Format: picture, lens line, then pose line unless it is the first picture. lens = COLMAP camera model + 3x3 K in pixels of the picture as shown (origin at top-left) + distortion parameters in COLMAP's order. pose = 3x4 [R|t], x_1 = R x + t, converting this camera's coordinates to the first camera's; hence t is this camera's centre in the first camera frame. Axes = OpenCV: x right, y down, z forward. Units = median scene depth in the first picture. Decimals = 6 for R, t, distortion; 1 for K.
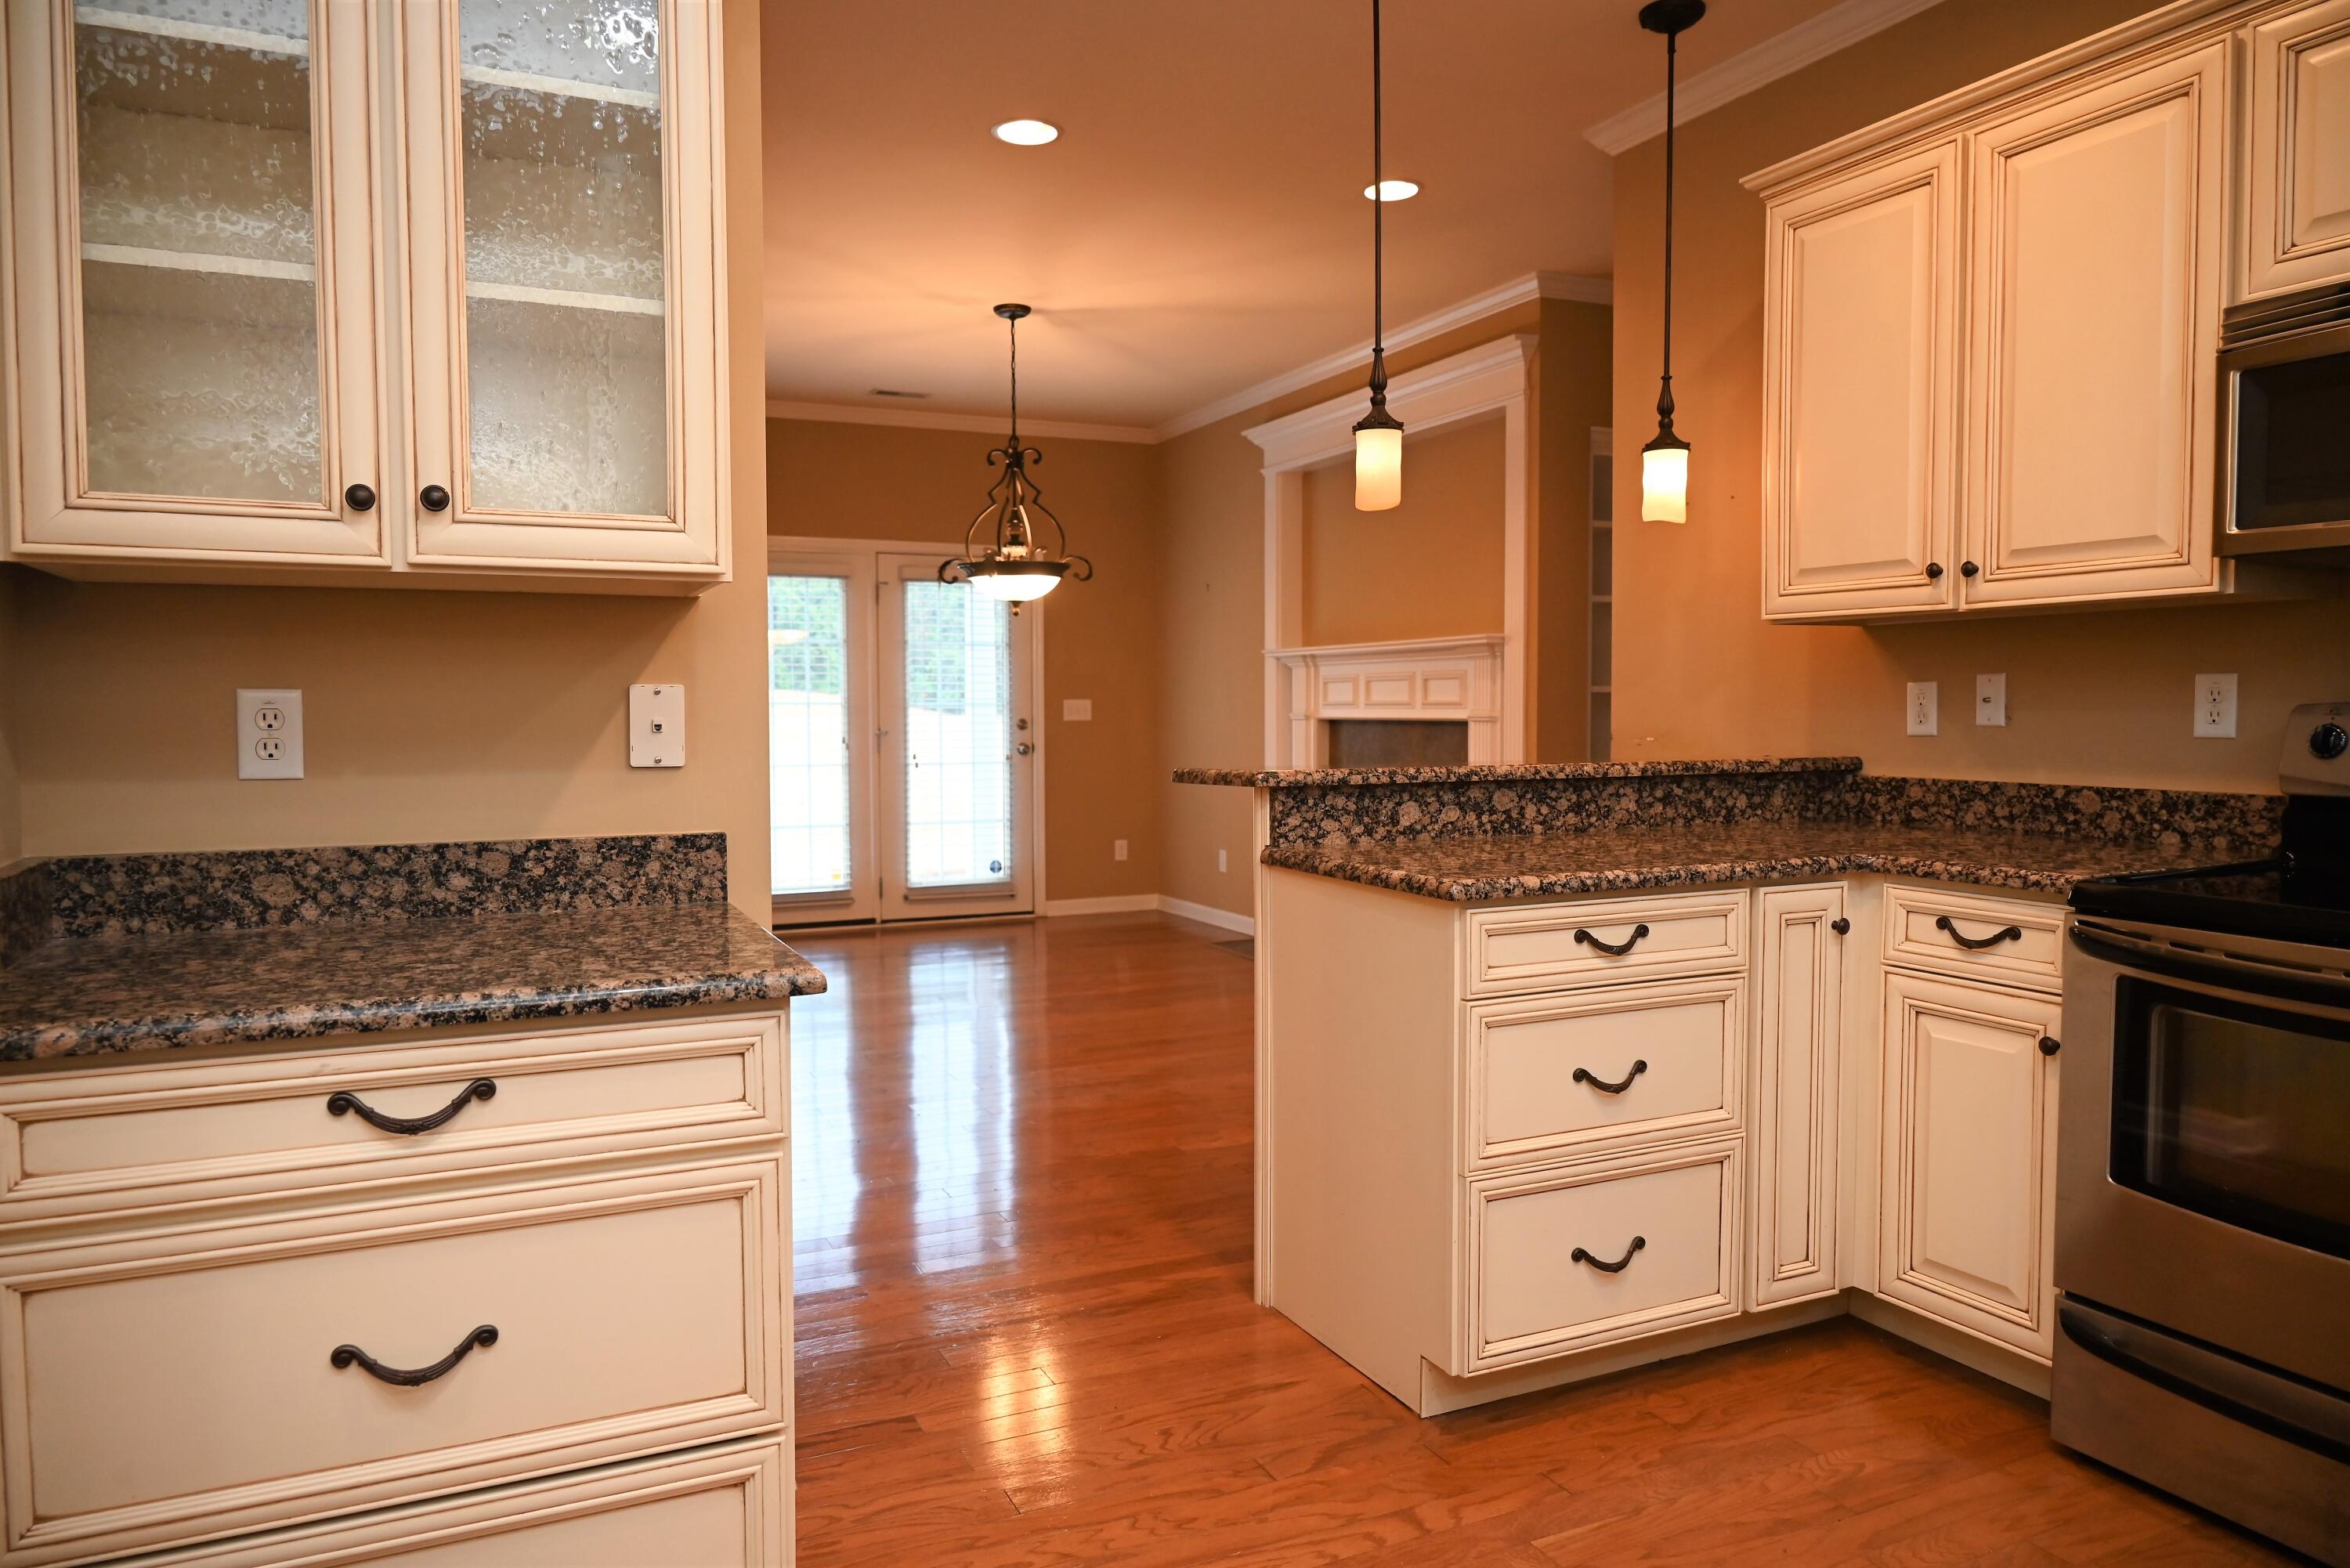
lens RADIAL K [[1540.6, 0, 1175.0], [0, 1540.6, 784.0], [0, 0, 1]] dist [-0.007167, 0.000470]
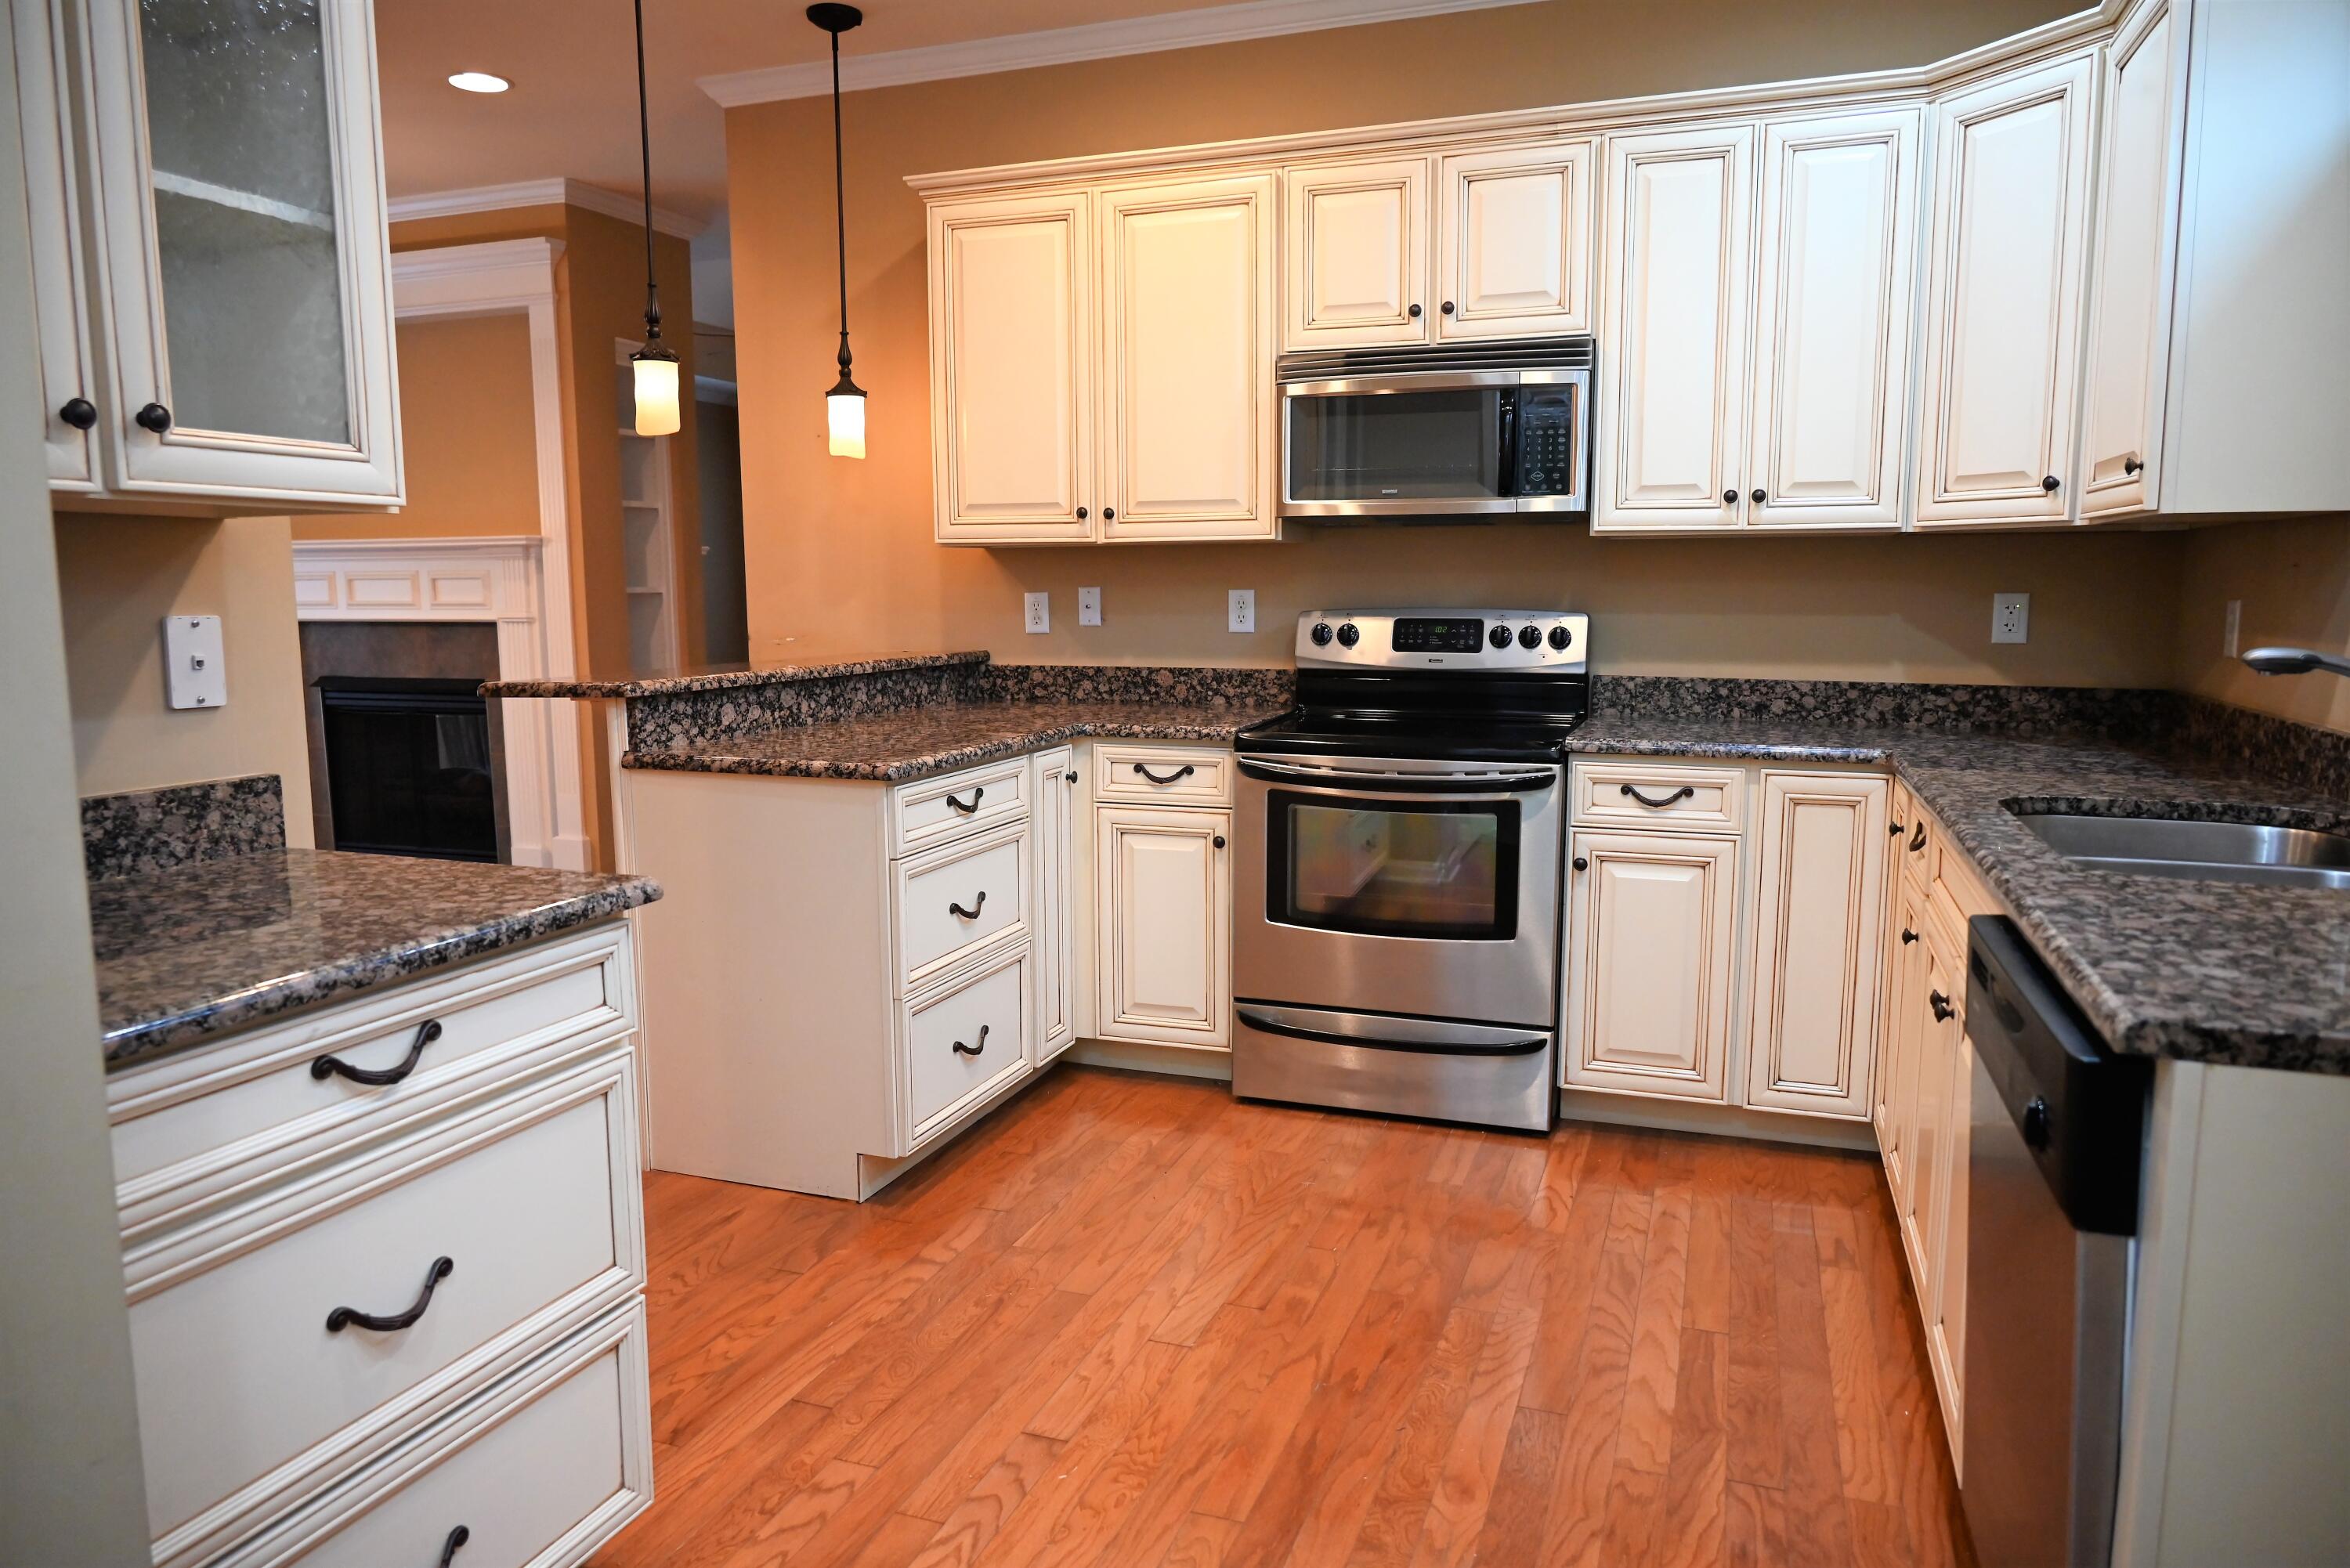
lens RADIAL K [[1540.6, 0, 1175.0], [0, 1540.6, 784.0], [0, 0, 1]] dist [-0.007167, 0.000470]
pose [[0.710139, -0.090037, 0.698281, -0.404696], [0.038080, 0.995249, 0.089601, -0.018304], [-0.703031, -0.037039, 0.710194, -0.031824]]
